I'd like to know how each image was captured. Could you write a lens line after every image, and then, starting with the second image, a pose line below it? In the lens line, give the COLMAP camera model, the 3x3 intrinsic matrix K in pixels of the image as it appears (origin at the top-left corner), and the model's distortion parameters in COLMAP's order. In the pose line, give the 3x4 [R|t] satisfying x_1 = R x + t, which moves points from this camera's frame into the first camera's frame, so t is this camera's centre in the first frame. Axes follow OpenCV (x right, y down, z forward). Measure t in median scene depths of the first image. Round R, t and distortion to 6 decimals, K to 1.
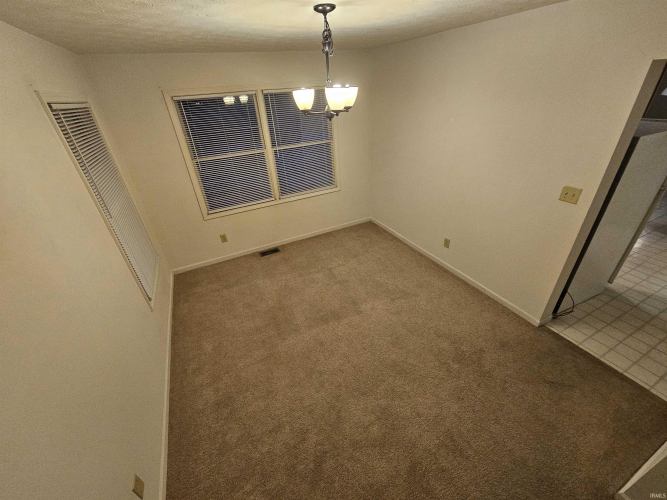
lens RADIAL K [[273.9, 0, 328.2], [0, 273.9, 250.1], [0, 0, 1]] dist [-0.000305, -0.000192]
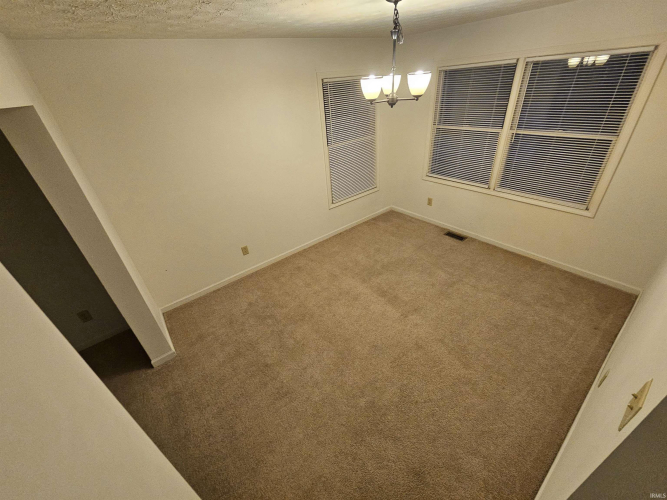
lens RADIAL K [[273.9, 0, 328.2], [0, 273.9, 250.1], [0, 0, 1]] dist [-0.000305, -0.000192]
pose [[0.217701, 0.554861, -0.802954, 0.547297], [-0.434415, 0.791789, 0.429365, -0.193550], [0.874008, 0.255342, 0.413413, 0.249393]]
